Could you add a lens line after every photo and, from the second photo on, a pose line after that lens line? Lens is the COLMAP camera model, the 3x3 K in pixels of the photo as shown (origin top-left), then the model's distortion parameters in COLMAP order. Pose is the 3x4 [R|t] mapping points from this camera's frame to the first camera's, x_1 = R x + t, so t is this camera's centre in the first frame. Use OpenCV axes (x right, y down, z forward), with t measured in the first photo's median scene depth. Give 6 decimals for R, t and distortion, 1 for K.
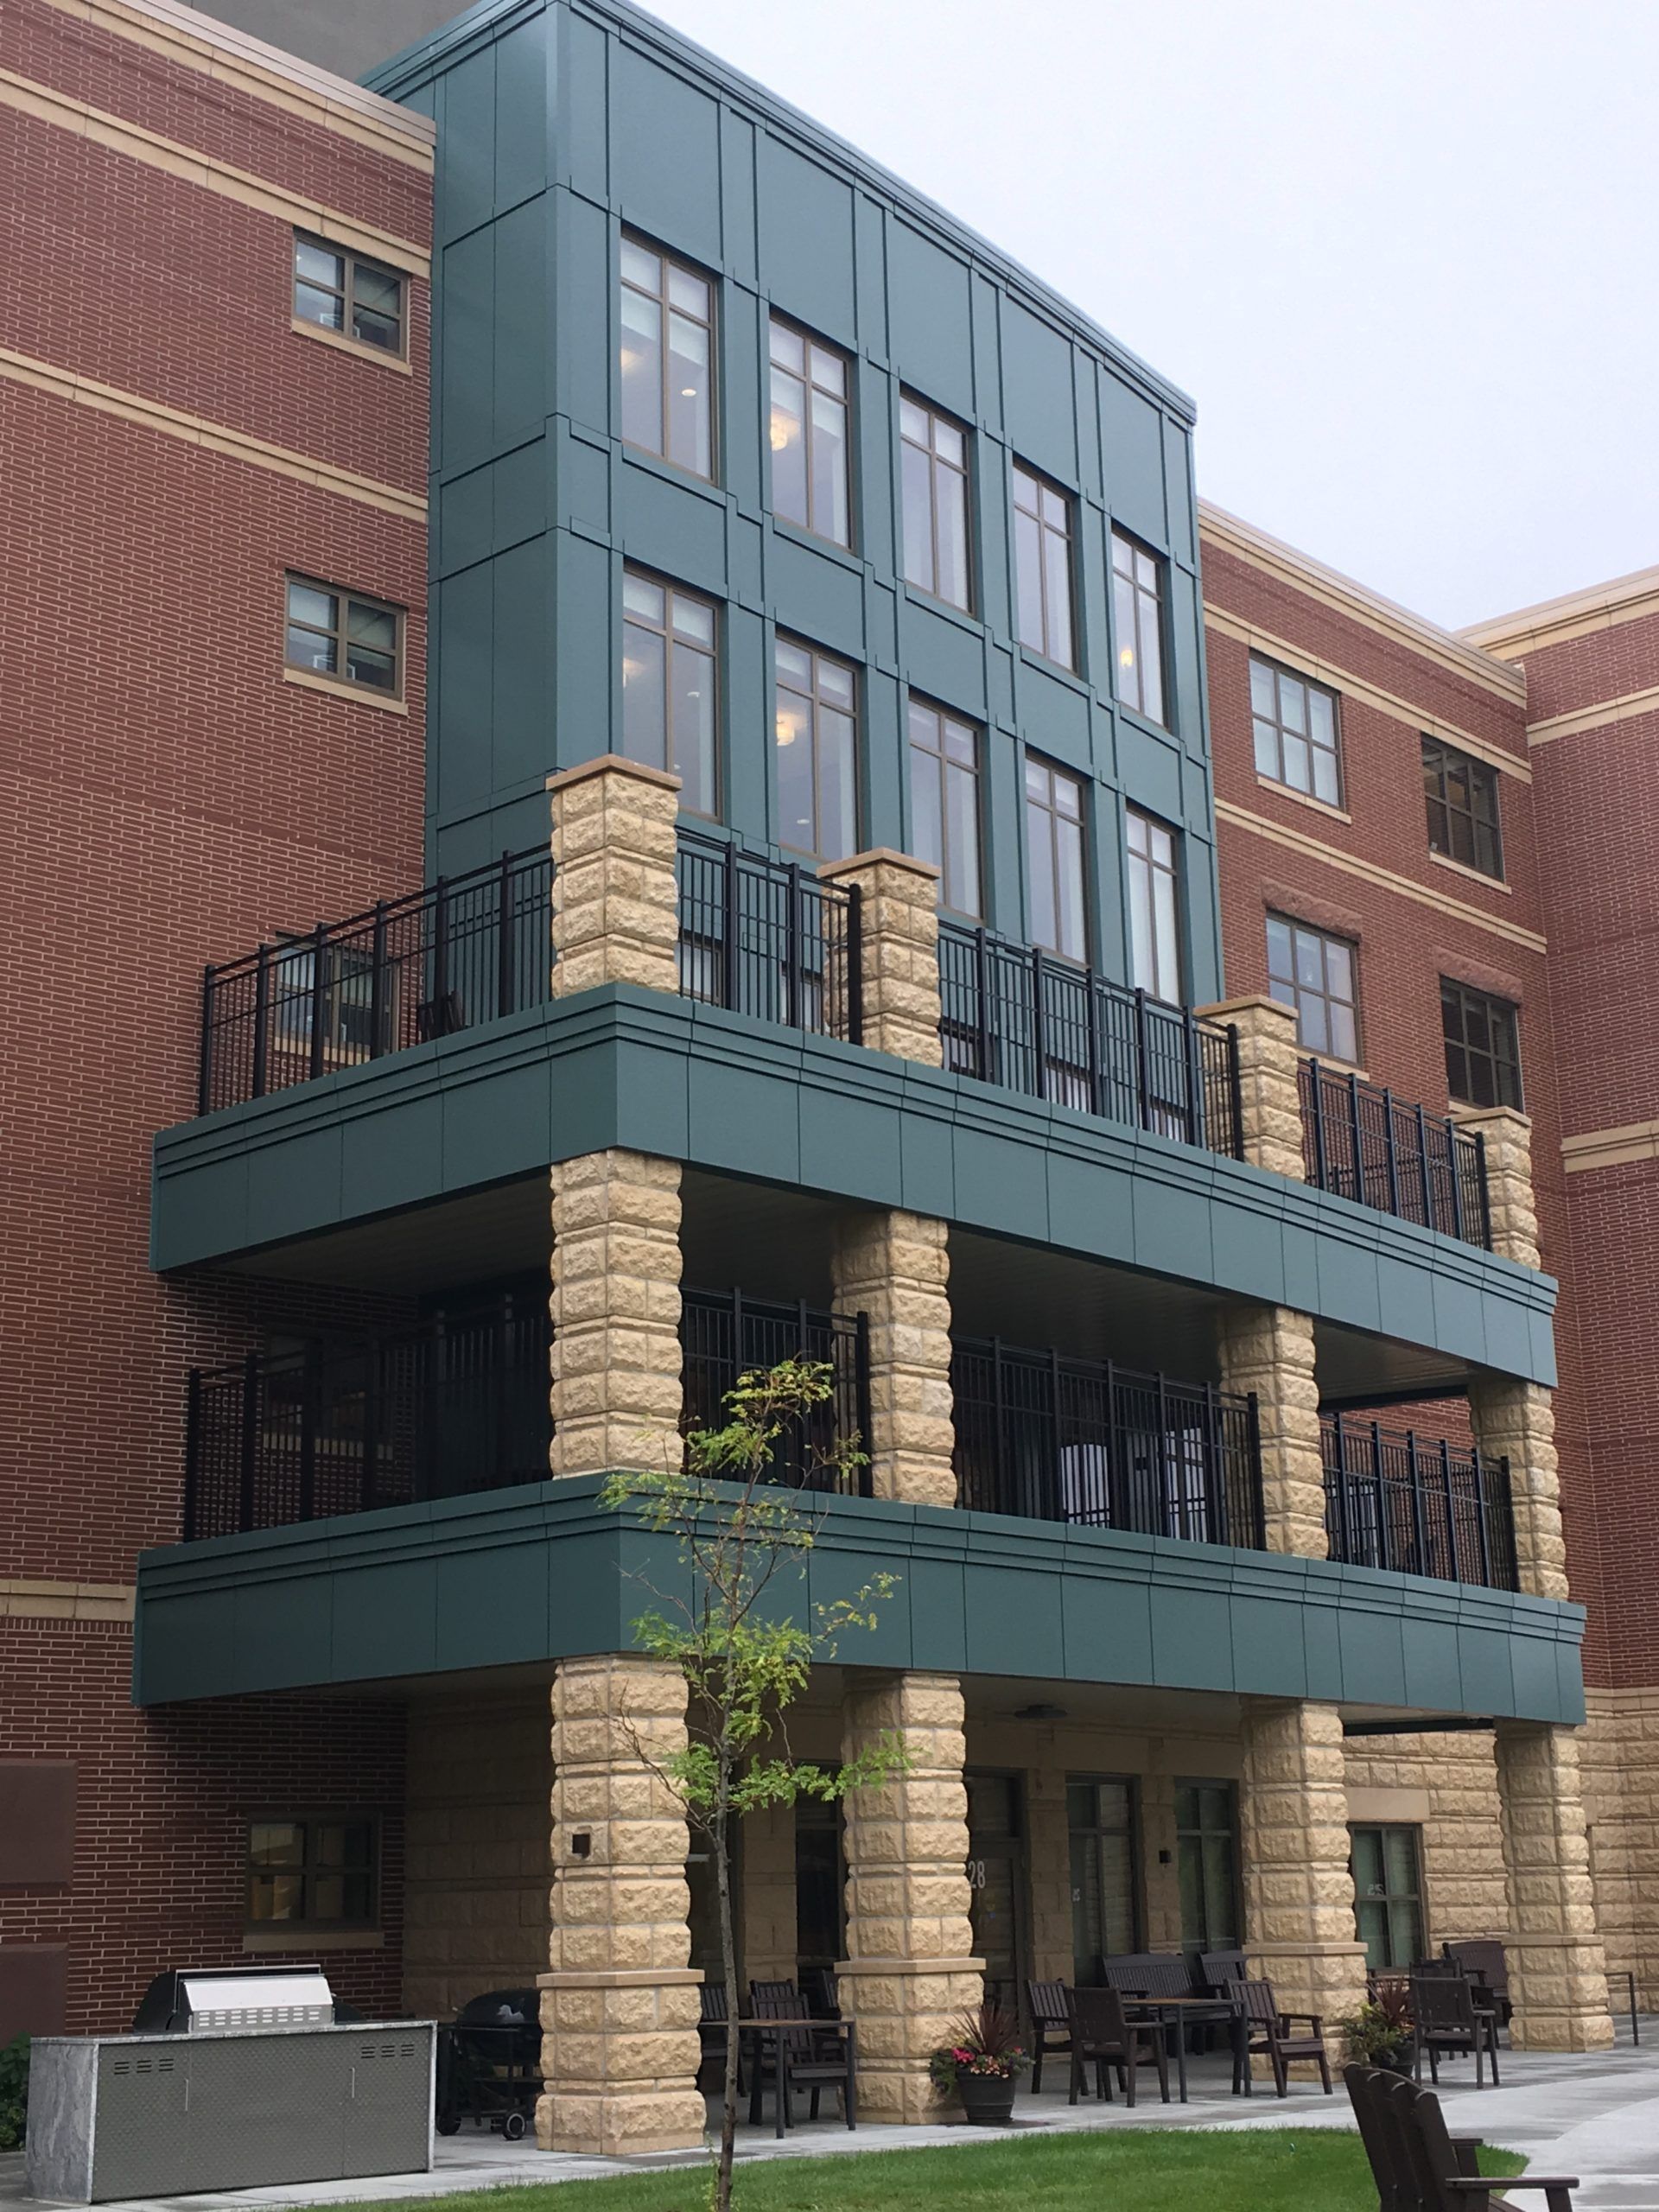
lens RADIAL K [[3013.6, 0, 829.5], [0, 3013.6, 1106.0], [0, 0, 1]] dist [0.050730, 0.002621]
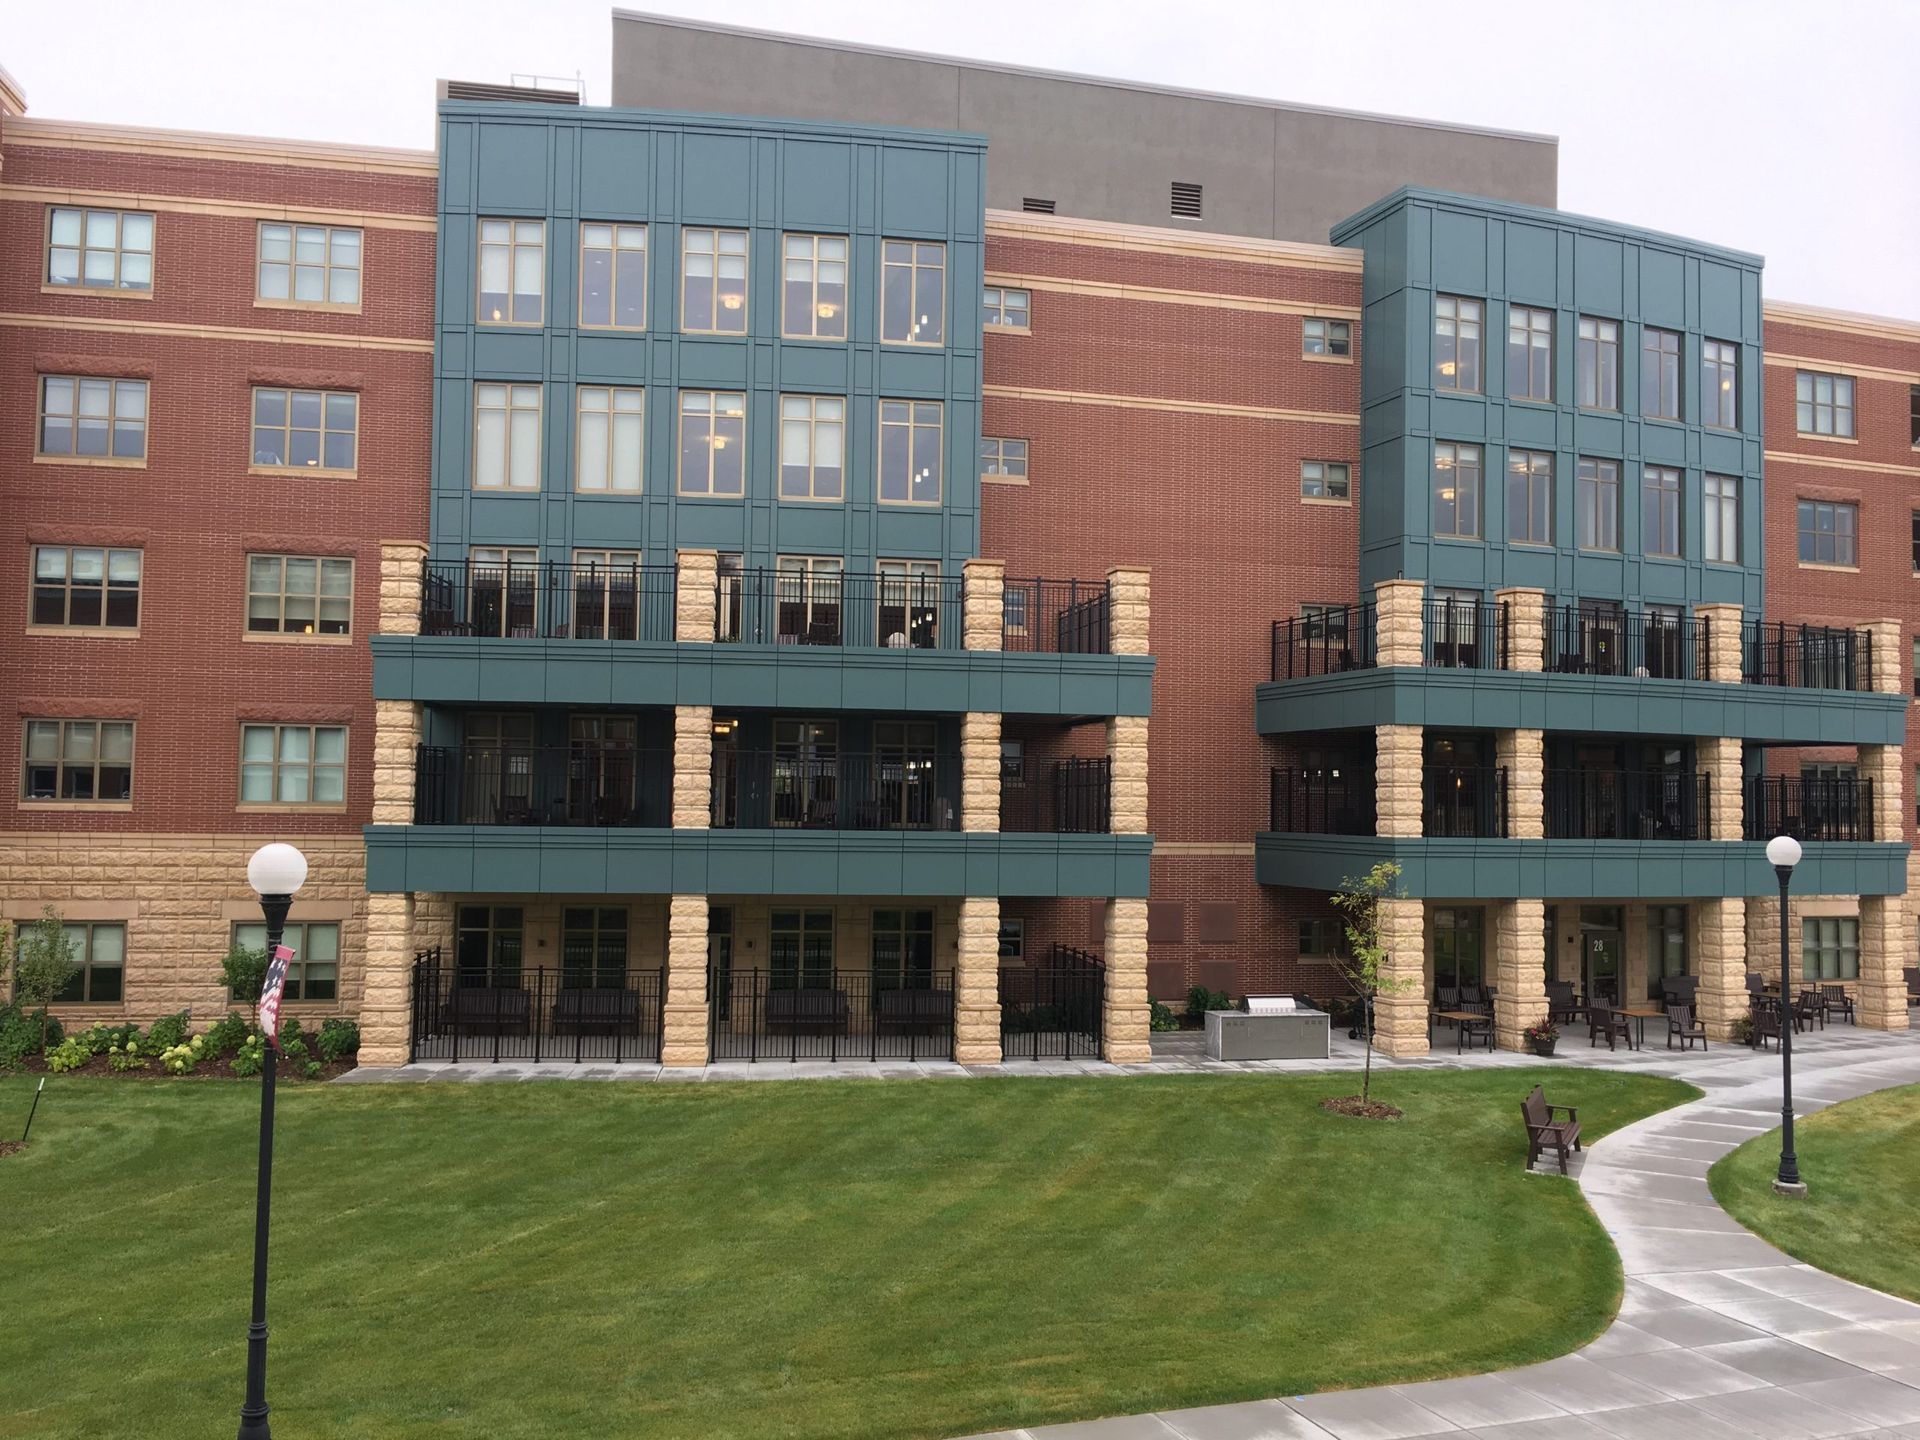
lens RADIAL K [[1645.0, 0, 955.0], [0, 1645.0, 715.2], [0, 0, 1]] dist [0.128360, -0.192314]
pose [[0.881855, 0.011250, -0.471387, 0.241980], [0.091508, 0.976625, 0.194497, -0.270752], [0.462557, -0.214654, 0.860212, -0.442688]]
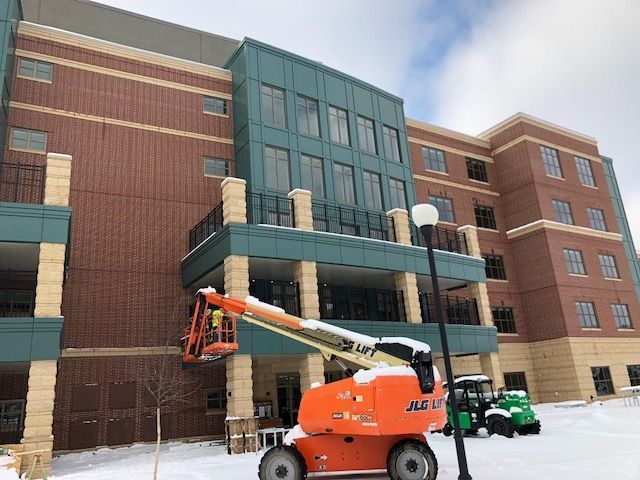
lens RADIAL K [[521.9, 0, 320.0], [0, 521.9, 240.0], [0, 0, 1]] dist [0.008193, 0.003140]
pose [[0.963612, -0.126861, -0.235284, 0.221484], [0.119555, 0.991802, -0.045119, 0.036981], [0.239079, 0.015348, 0.970879, 0.149024]]
